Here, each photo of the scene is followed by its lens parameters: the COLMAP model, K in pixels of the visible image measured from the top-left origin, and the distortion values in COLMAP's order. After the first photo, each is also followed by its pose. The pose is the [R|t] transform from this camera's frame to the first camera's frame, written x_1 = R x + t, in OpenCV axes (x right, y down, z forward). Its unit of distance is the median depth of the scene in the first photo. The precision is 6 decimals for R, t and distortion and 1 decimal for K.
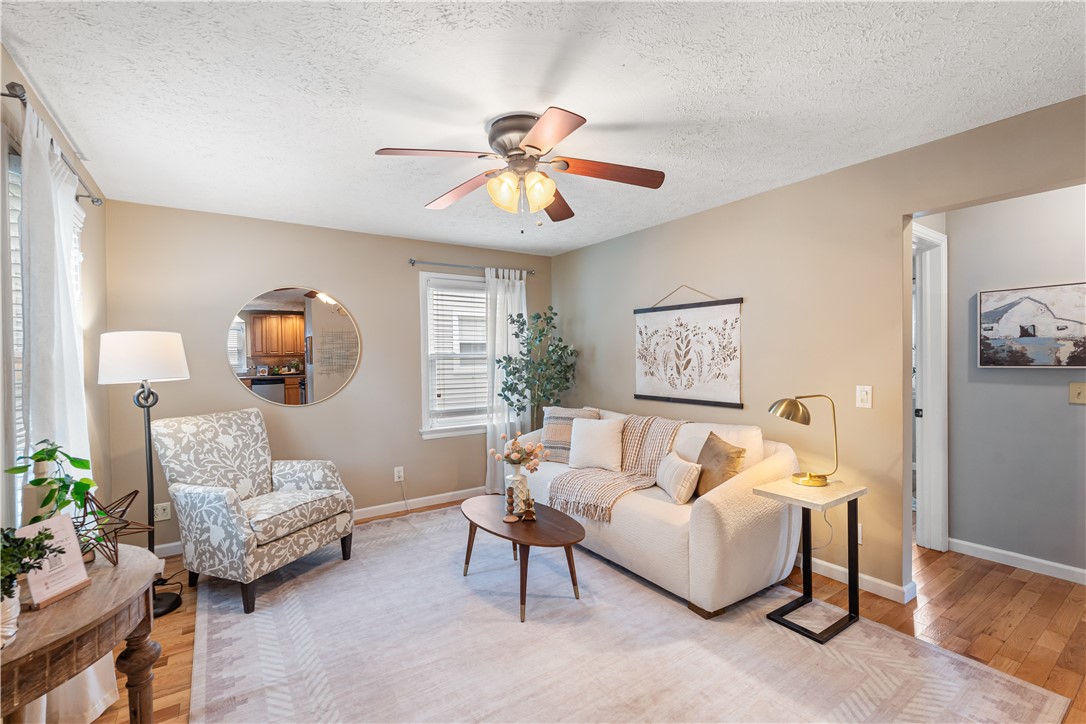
lens RADIAL K [[481.6, 0, 544.9], [0, 481.6, 362.8], [0, 0, 1]] dist [-0.001598, 0.000471]
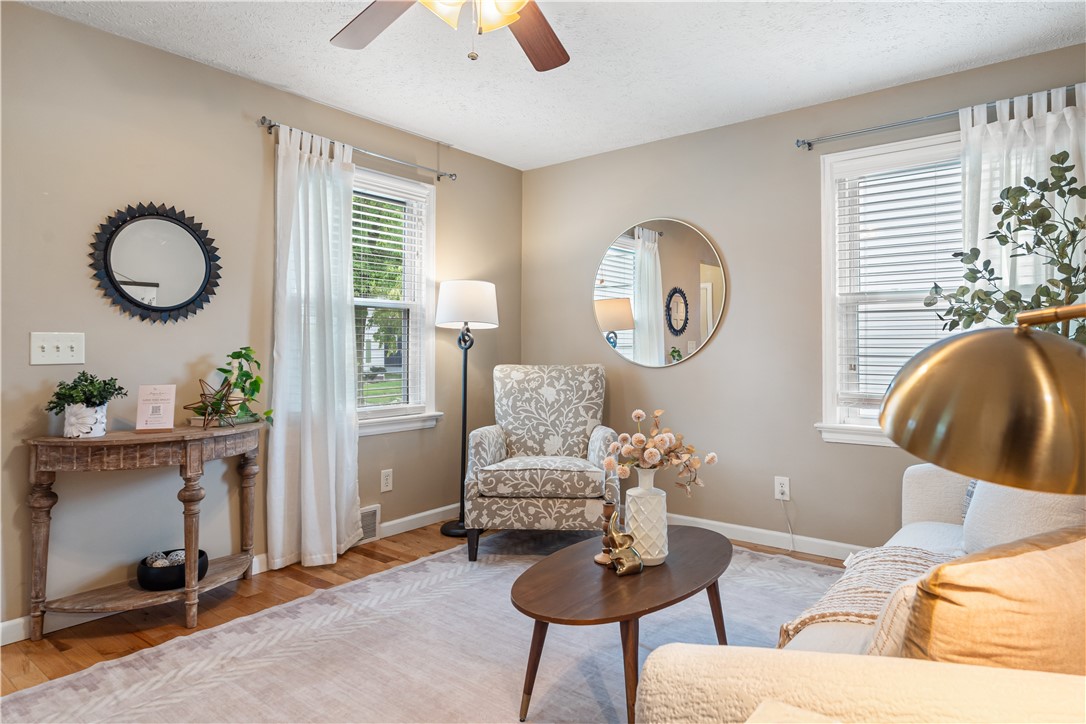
lens RADIAL K [[644.8, 0, 552.0], [0, 644.8, 339.2], [0, 0, 1]] dist [-0.004054, 0.000895]
pose [[0.291453, -0.004609, -0.956574, 0.575029], [-0.014943, 0.999844, -0.009370, 0.069181], [0.956468, 0.017025, 0.291339, 0.650619]]
